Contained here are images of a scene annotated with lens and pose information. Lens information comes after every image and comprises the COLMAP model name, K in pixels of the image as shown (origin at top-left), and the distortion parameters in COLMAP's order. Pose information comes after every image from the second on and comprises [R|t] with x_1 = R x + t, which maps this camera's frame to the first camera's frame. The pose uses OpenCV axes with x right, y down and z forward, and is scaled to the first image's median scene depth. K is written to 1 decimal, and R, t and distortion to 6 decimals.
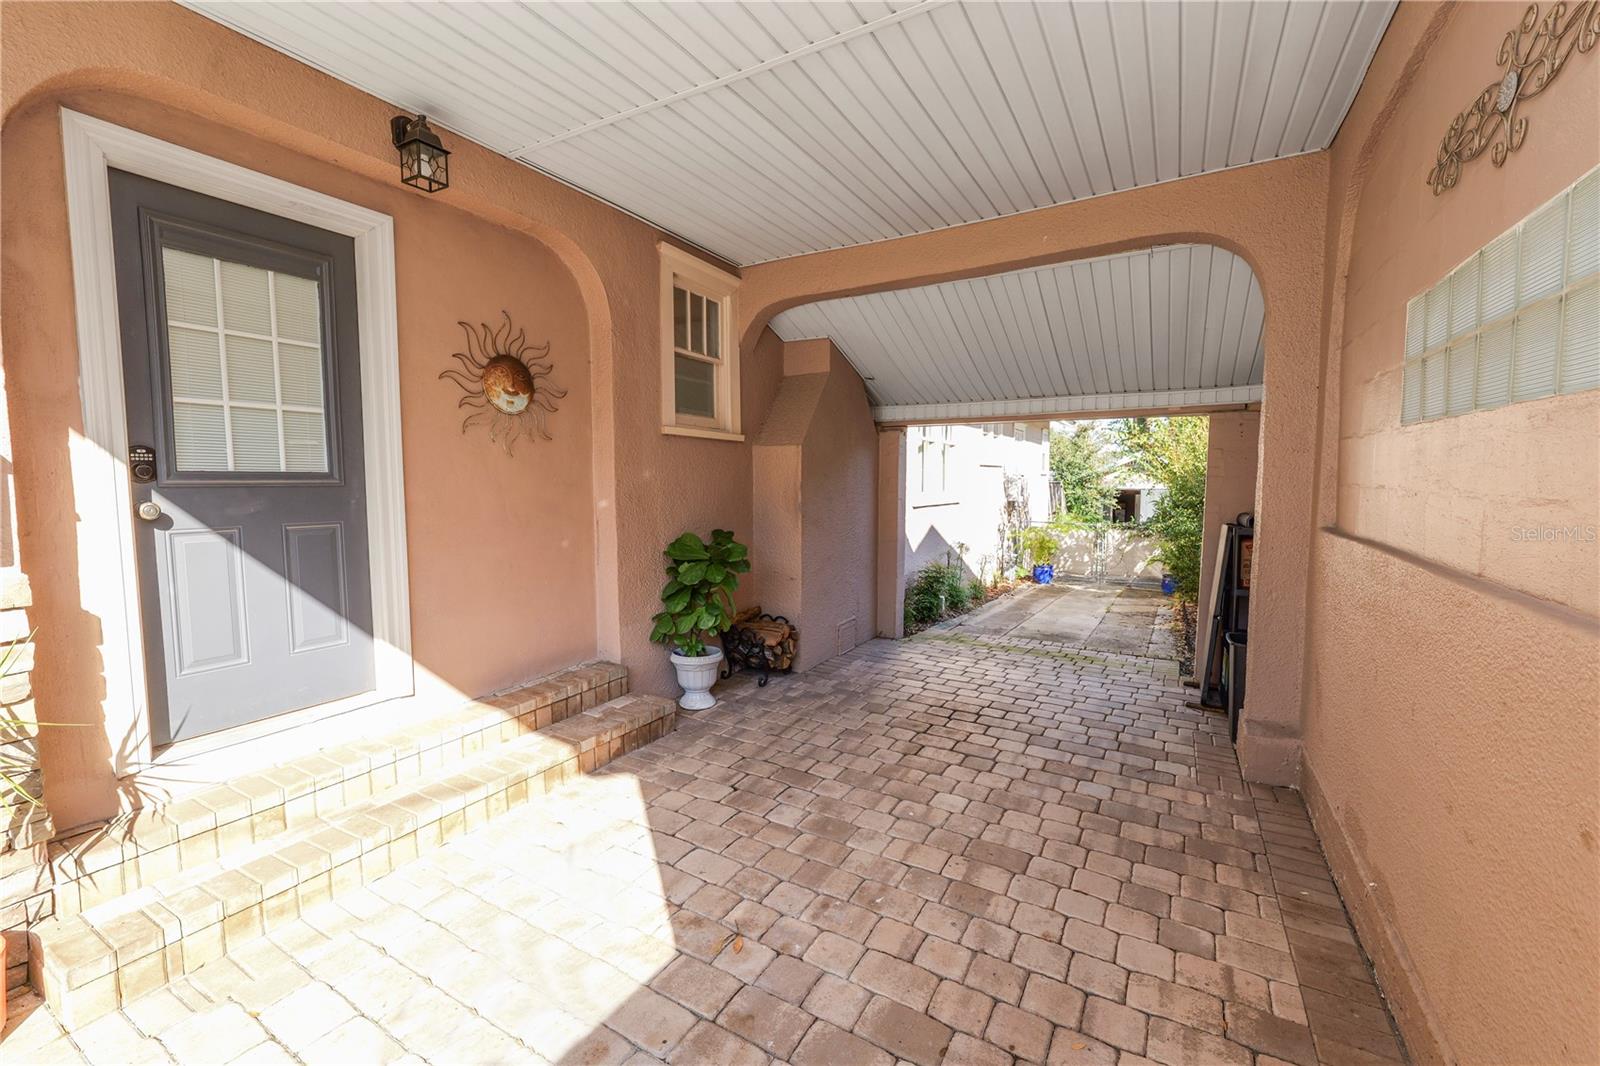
lens RADIAL K [[662.3, 0, 796.3], [0, 662.3, 535.6], [0, 0, 1]] dist [-0.010435, 0.001360]
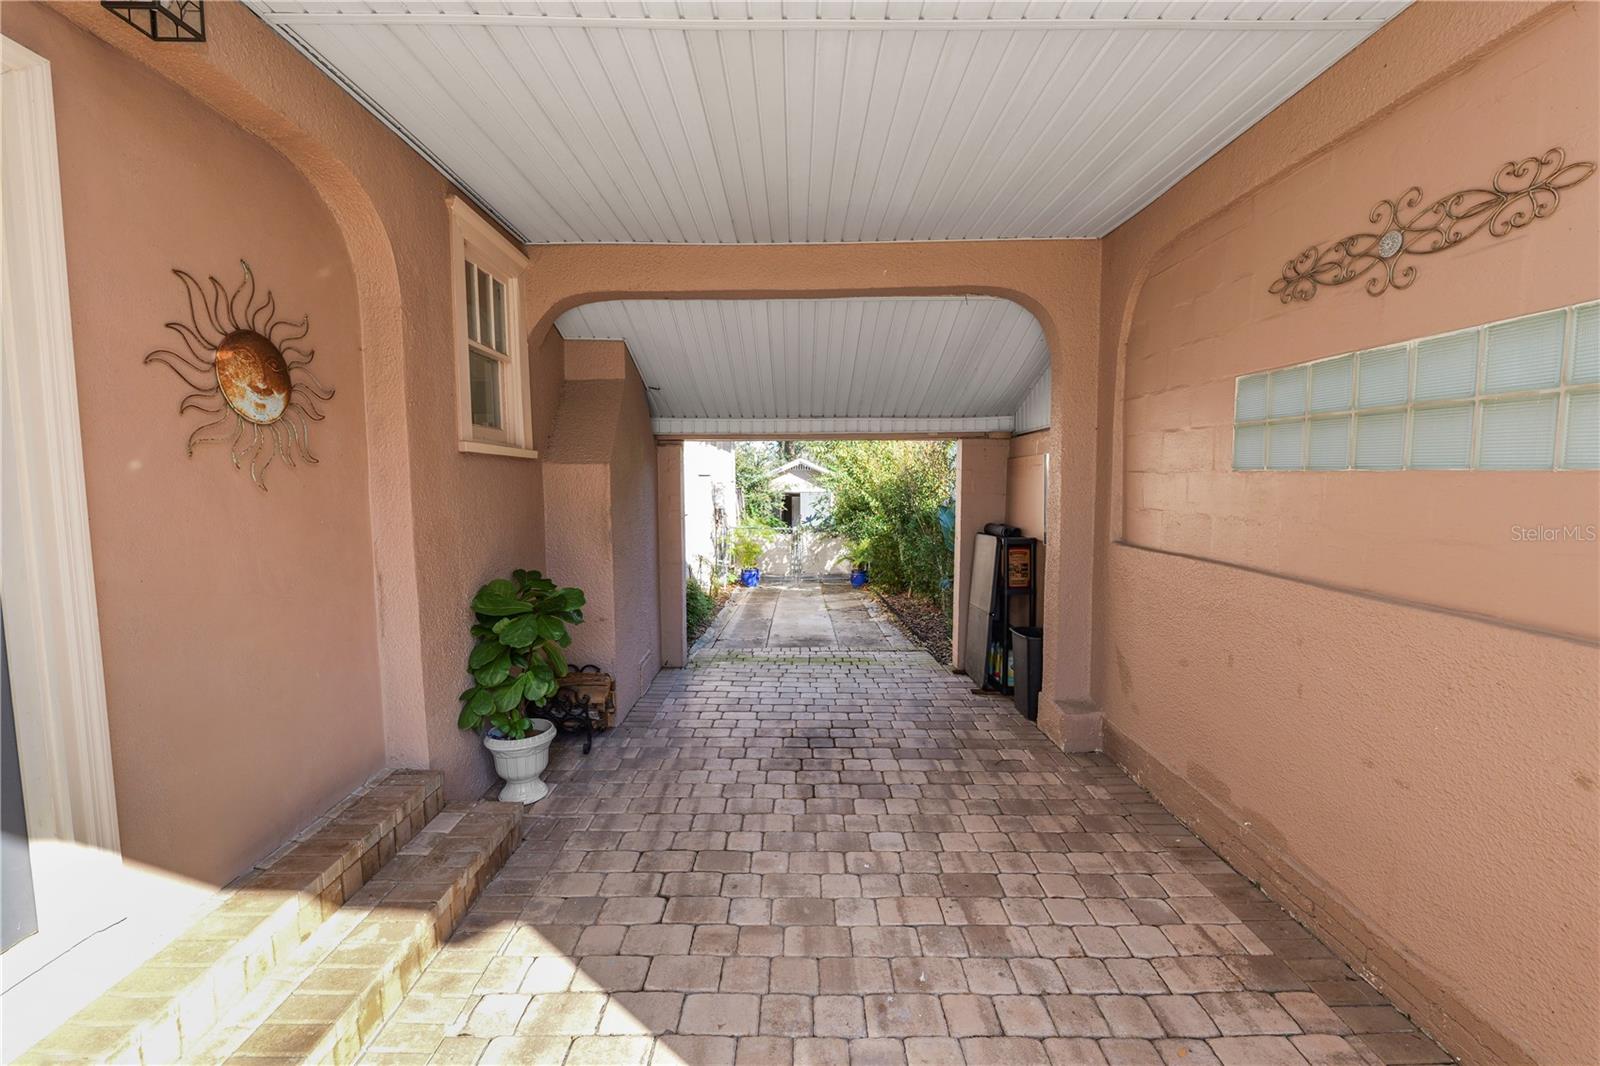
lens RADIAL K [[662.3, 0, 796.3], [0, 662.3, 535.6], [0, 0, 1]] dist [-0.010435, 0.001360]
pose [[0.859213, -0.047878, 0.509373, -0.267438], [0.048271, 0.998757, 0.012452, -0.050214], [-0.509336, 0.013889, 0.860455, 0.162802]]
